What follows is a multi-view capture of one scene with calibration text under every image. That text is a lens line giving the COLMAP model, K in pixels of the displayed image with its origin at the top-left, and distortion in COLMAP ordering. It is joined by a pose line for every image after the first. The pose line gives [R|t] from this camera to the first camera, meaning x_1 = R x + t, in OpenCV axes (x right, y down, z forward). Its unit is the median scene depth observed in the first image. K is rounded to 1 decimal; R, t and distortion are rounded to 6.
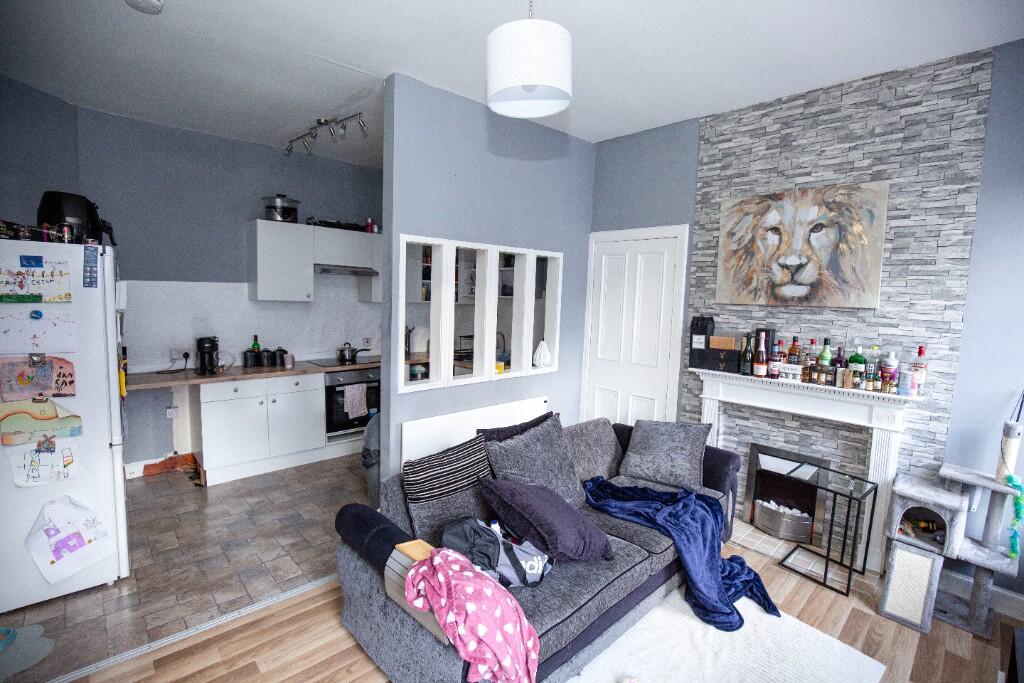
lens RADIAL K [[472.6, 0, 512.0], [0, 472.6, 341.5], [0, 0, 1]] dist [-0.030047, 0.007924]
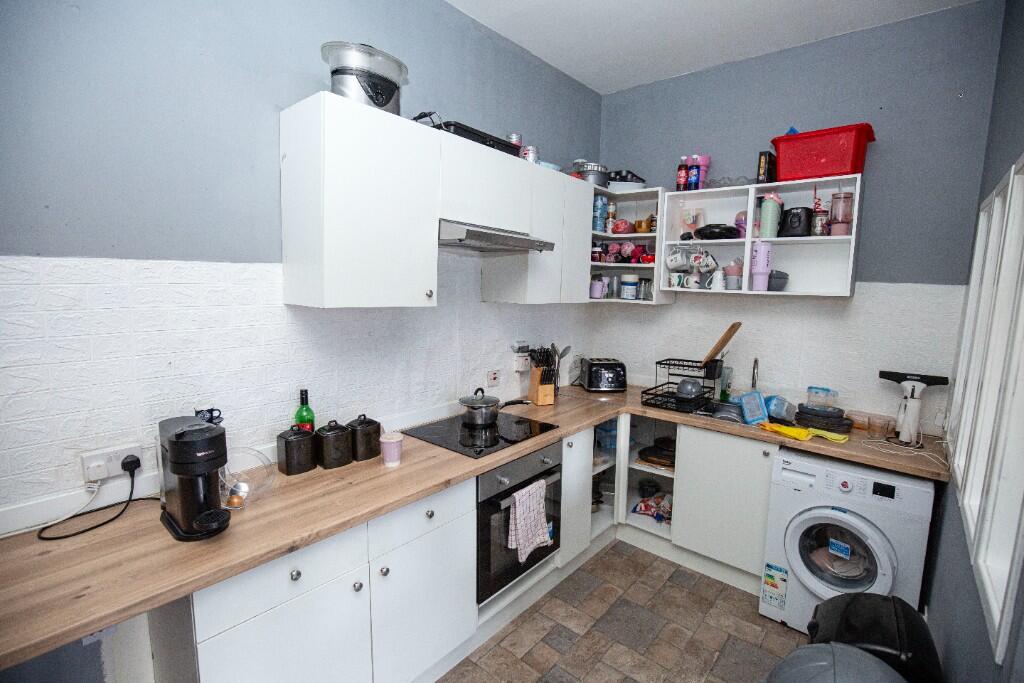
lens RADIAL K [[466.5, 0, 512.7], [0, 466.5, 342.5], [0, 0, 1]] dist [-0.021999, -0.000099]
pose [[0.994359, -0.028481, 0.102170, -0.438044], [0.025116, 0.999104, 0.034073, -0.073239], [-0.103049, -0.031315, 0.994183, 0.616830]]
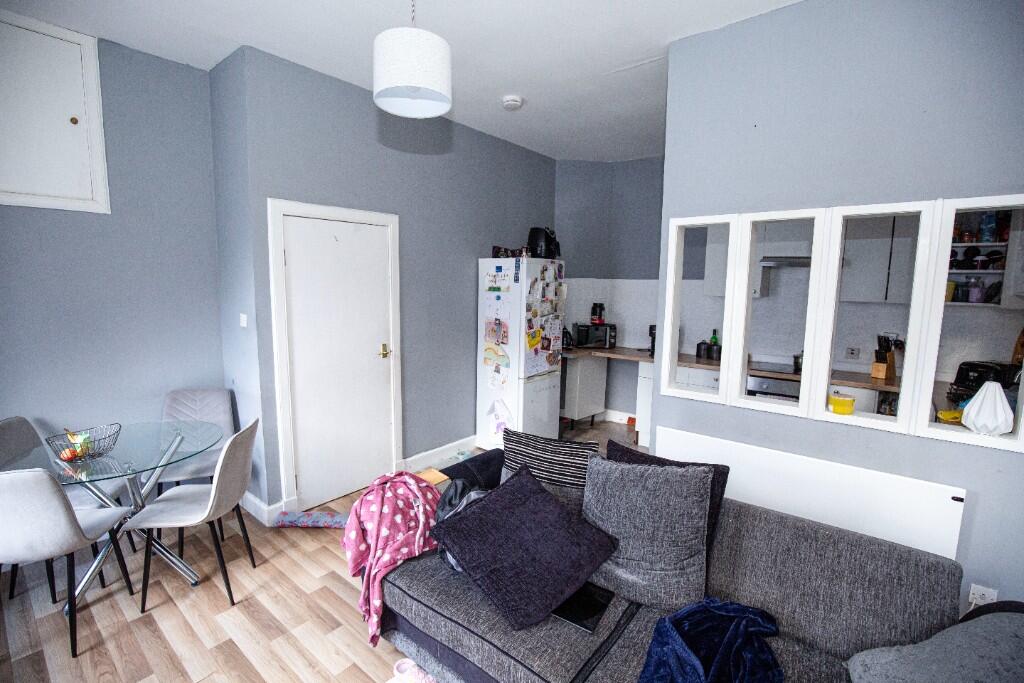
lens RADIAL K [[466.5, 0, 512.7], [0, 466.5, 342.5], [0, 0, 1]] dist [-0.021999, -0.000099]
pose [[0.125206, 0.100041, -0.987074, 0.468474], [-0.110242, 0.990145, 0.086369, -0.026240], [0.985987, 0.098003, 0.135001, 0.455069]]
